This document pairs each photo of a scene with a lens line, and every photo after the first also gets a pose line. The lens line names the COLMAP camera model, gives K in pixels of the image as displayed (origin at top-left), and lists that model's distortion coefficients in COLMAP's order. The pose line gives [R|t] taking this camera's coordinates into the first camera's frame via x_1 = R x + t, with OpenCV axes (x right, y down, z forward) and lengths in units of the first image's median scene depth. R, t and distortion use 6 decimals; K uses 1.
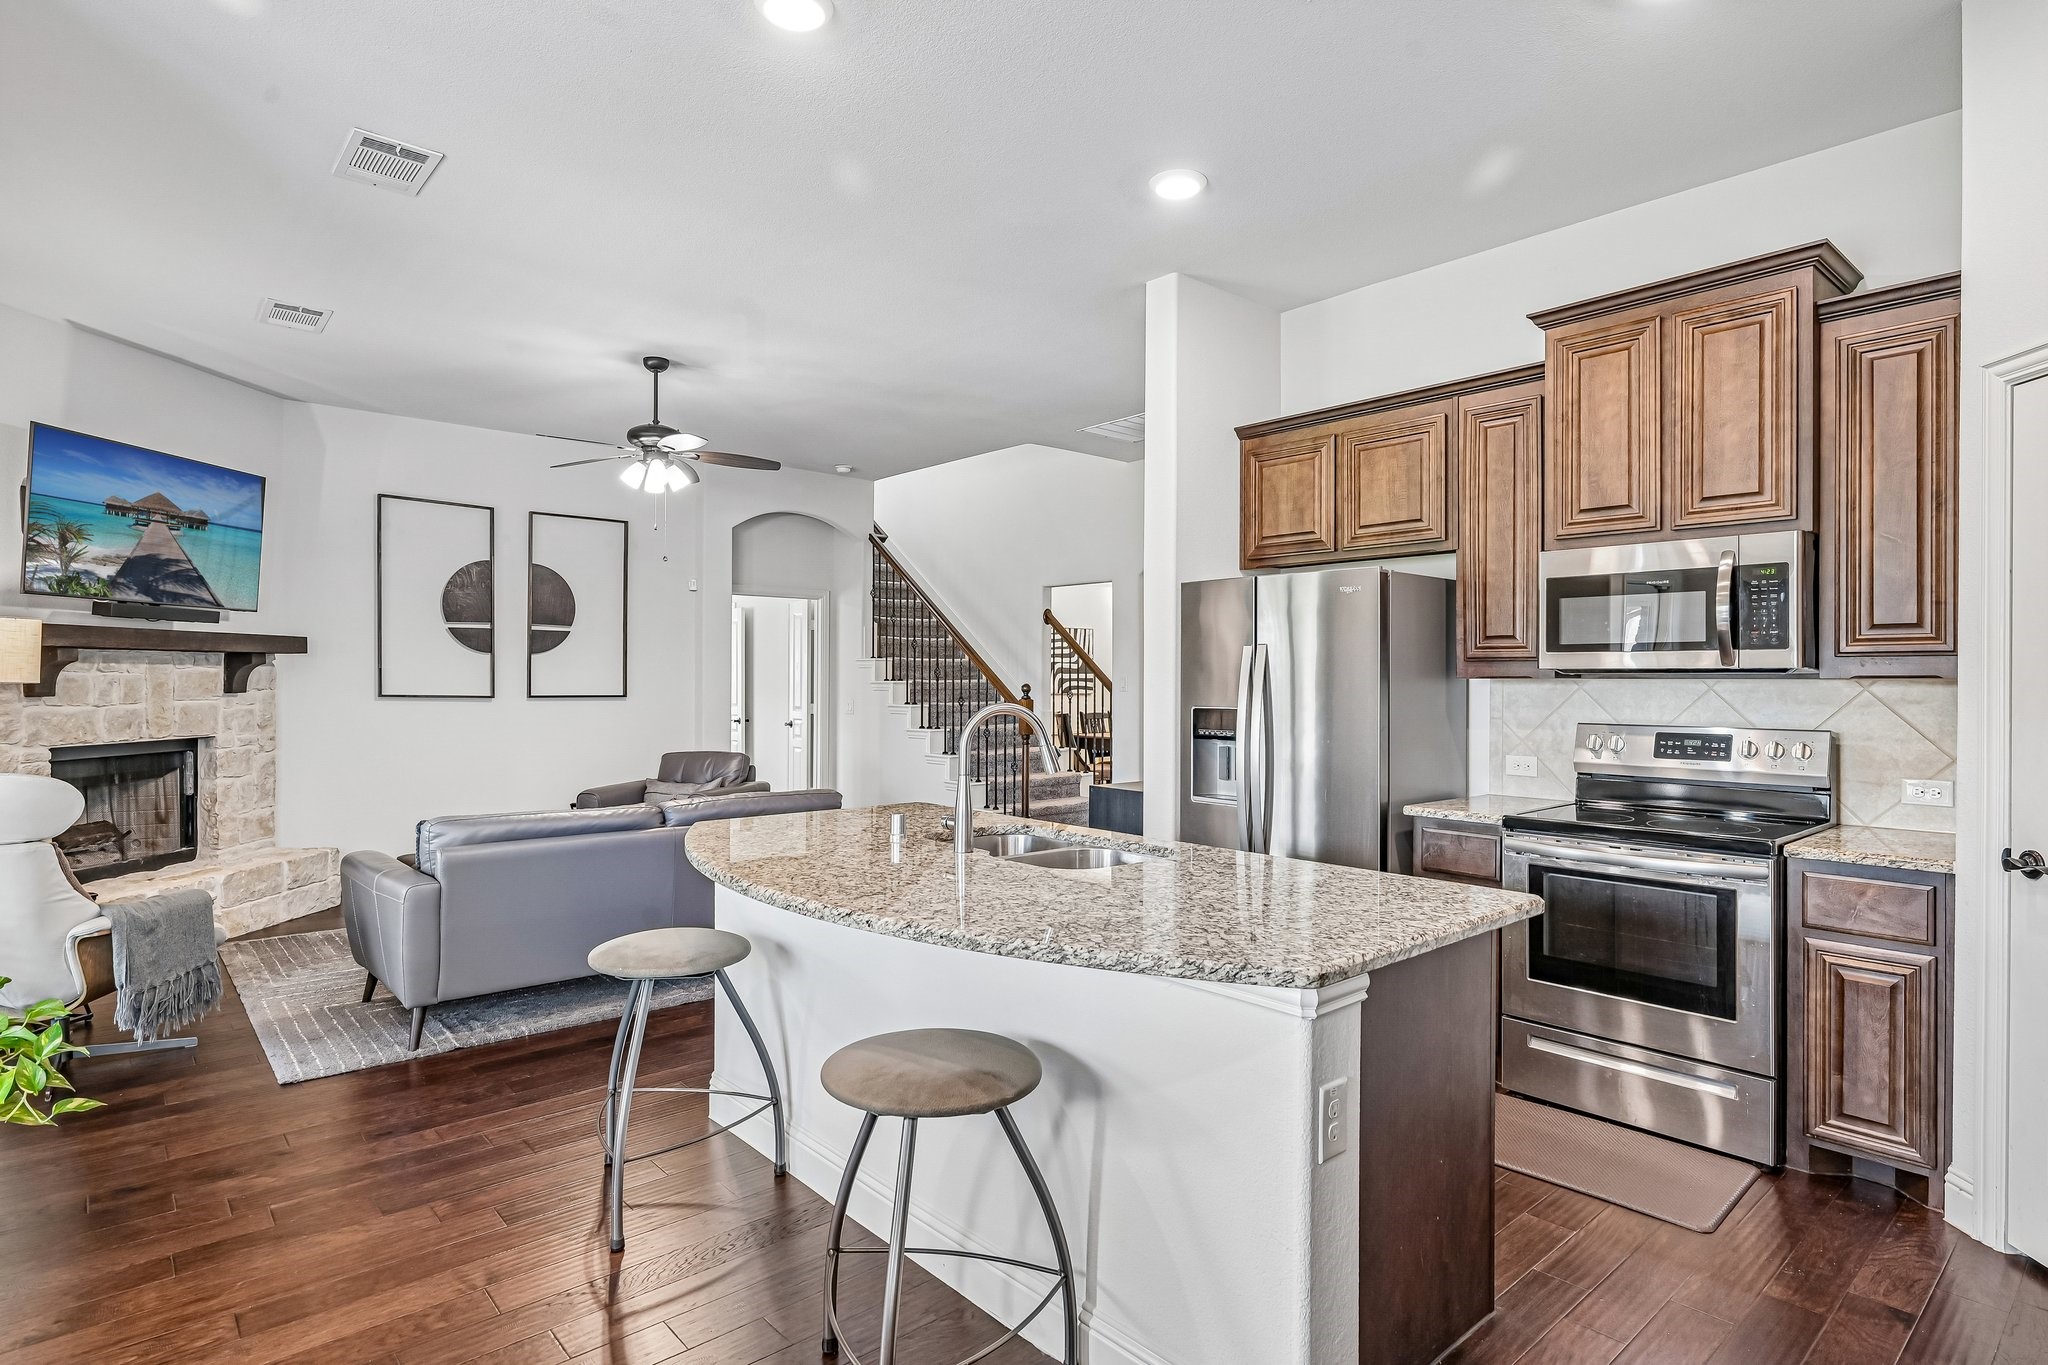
lens RADIAL K [[1056.8, 0, 1019.4], [0, 1056.8, 673.0], [0, 0, 1]] dist [-0.016058, 0.000220]
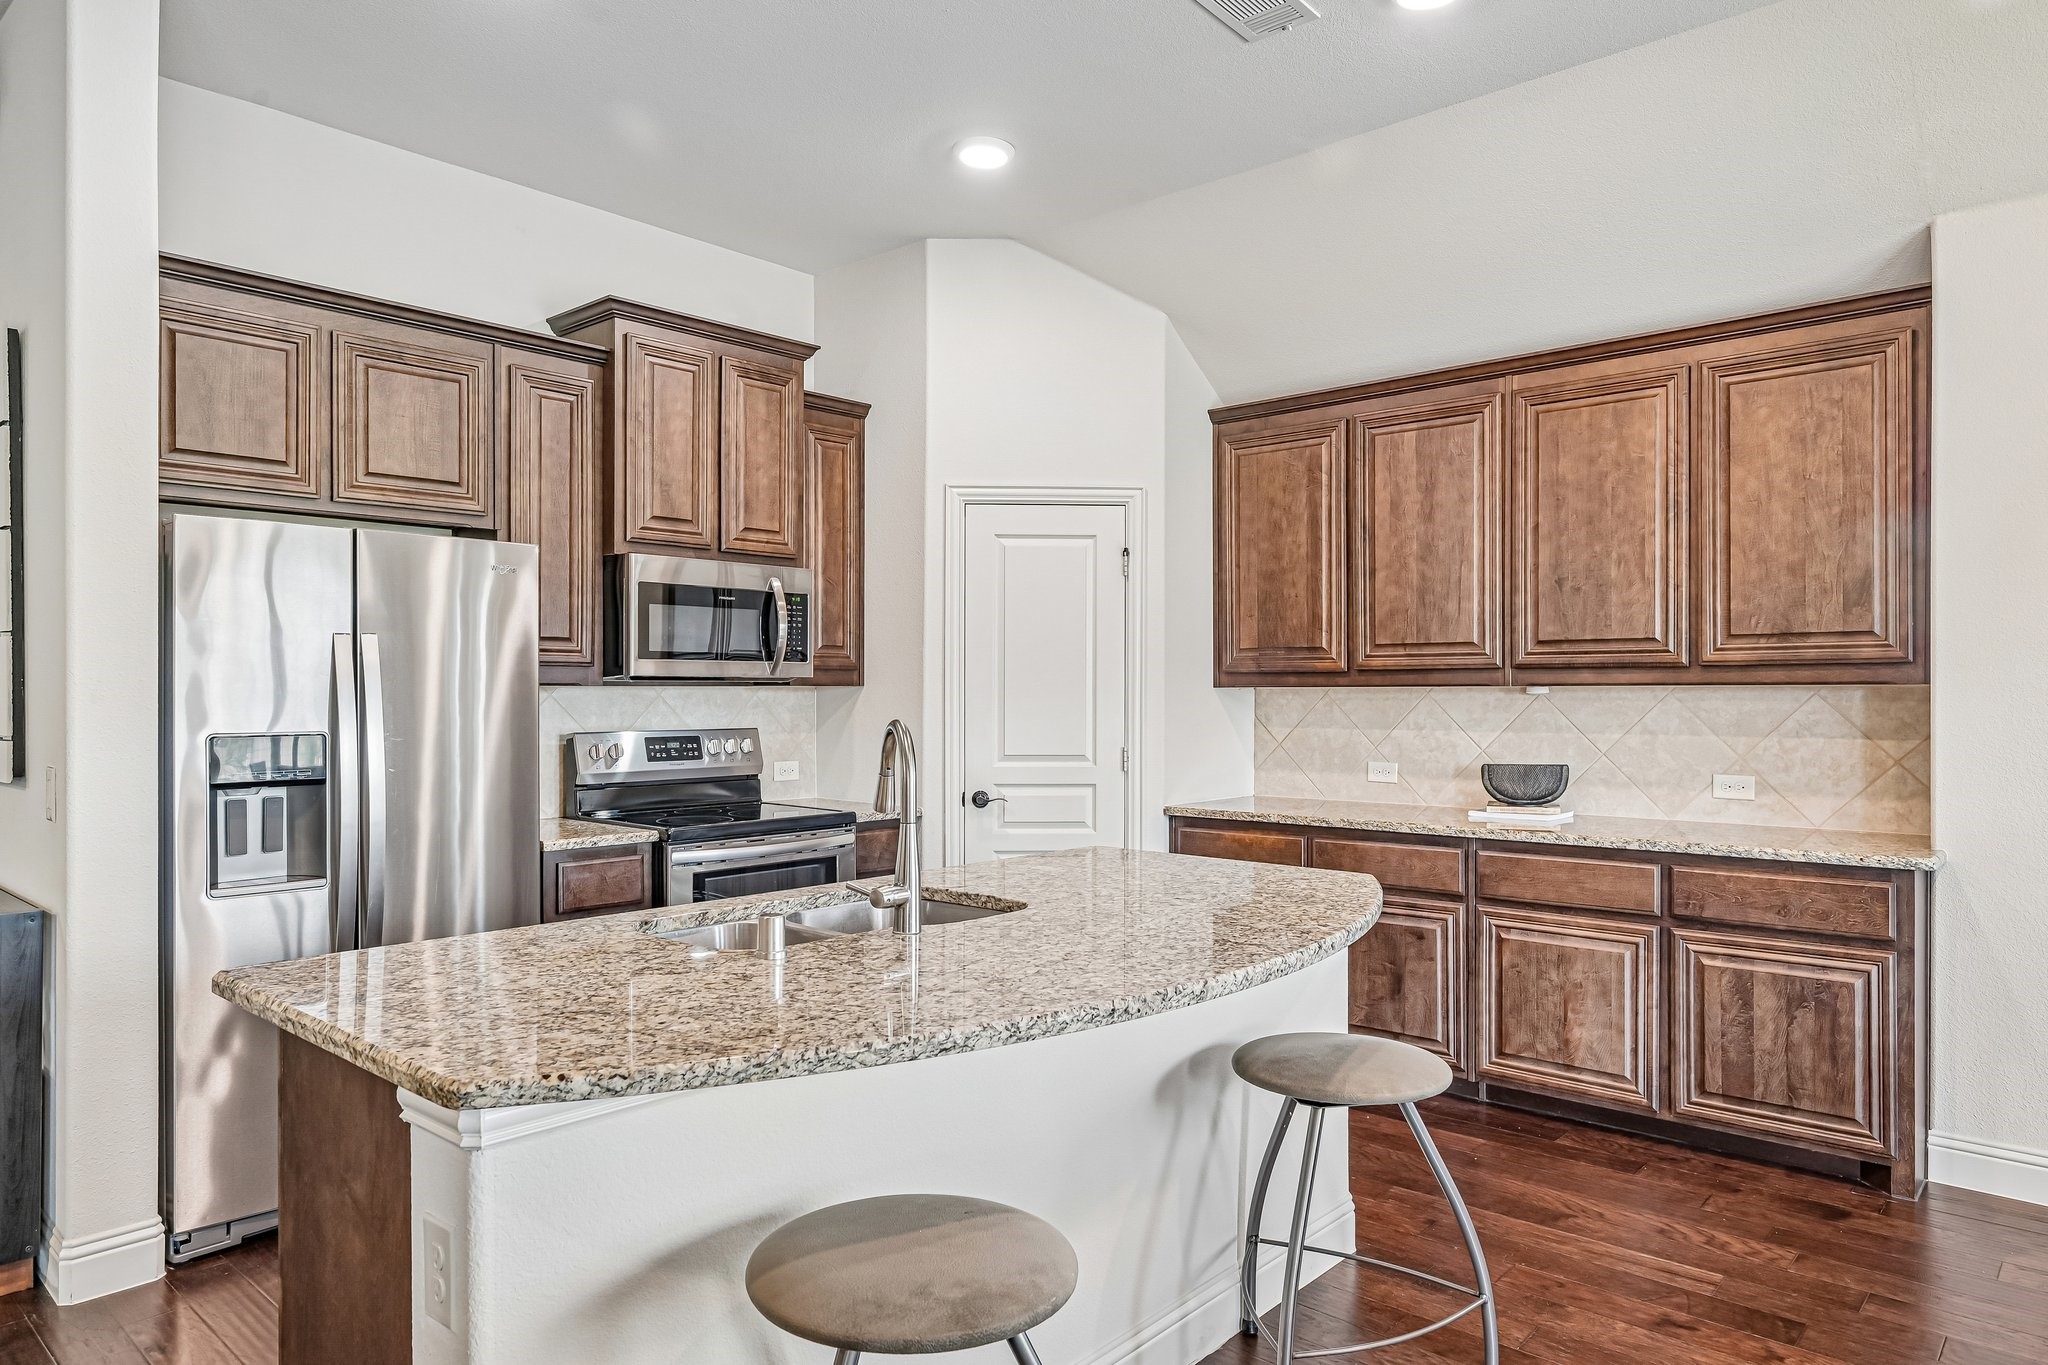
lens RADIAL K [[1262.1, 0, 1023.1], [0, 1262.1, 691.0], [0, 0, 1]] dist [-0.000602, -0.000174]
pose [[-0.107664, -0.004528, 0.994177, -1.495319], [-0.005487, 0.999977, 0.003960, 0.007579], [-0.994172, -0.005029, -0.107686, 1.694279]]
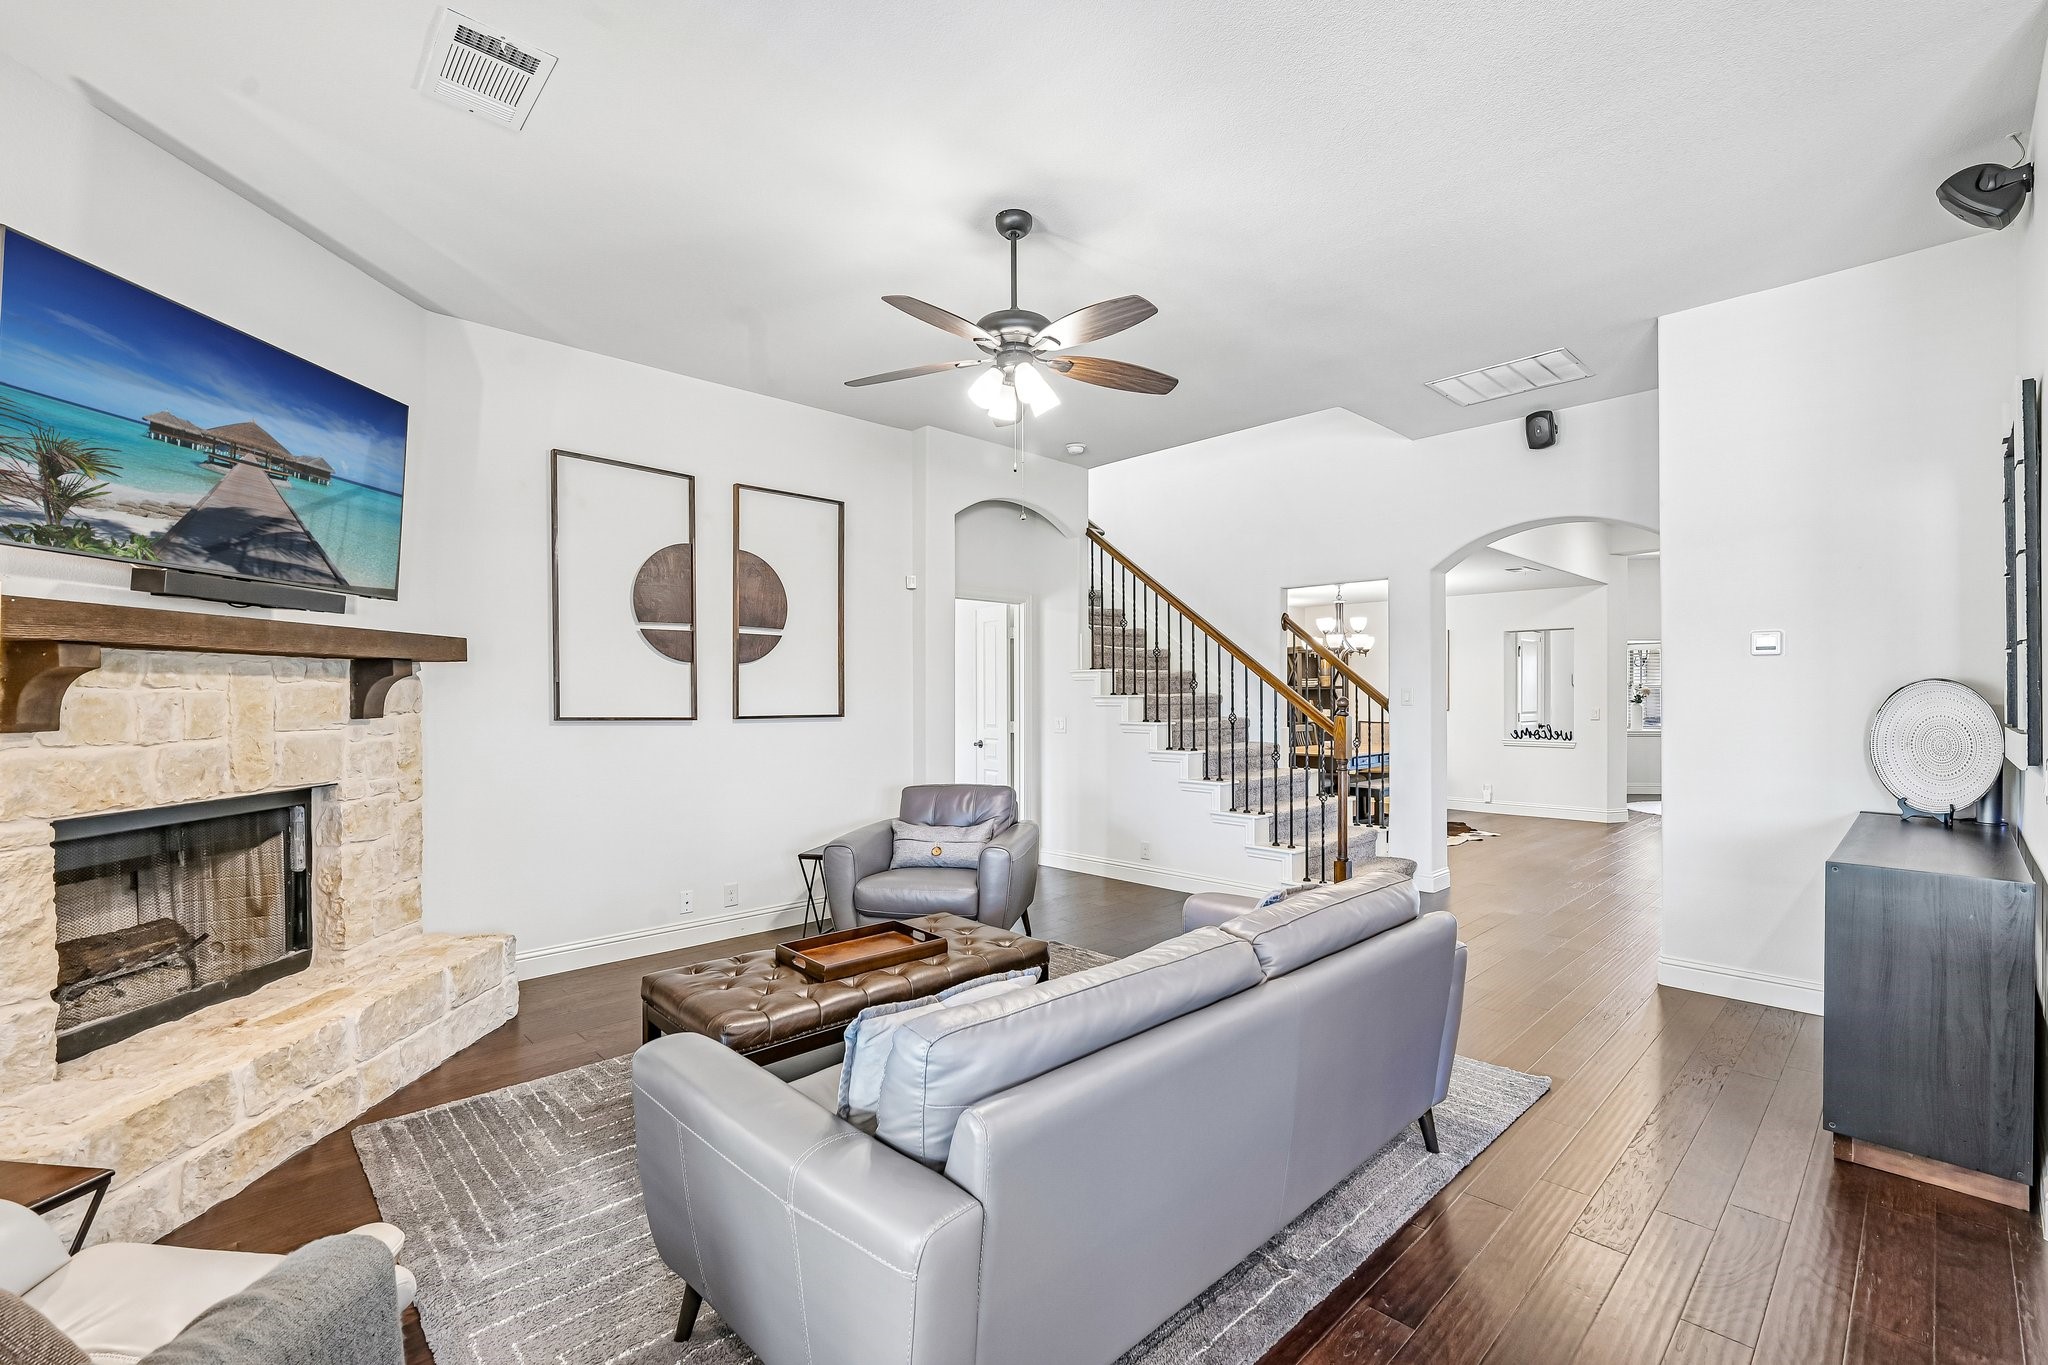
lens RADIAL K [[887.7, 0, 1027.4], [0, 887.7, 691.3], [0, 0, 1]] dist [-0.005467, 0.000024]
pose [[0.999521, -0.007170, 0.030119, -0.333987], [0.007084, 0.999970, 0.002973, 0.002607], [-0.030139, -0.002758, 0.999542, 0.408357]]
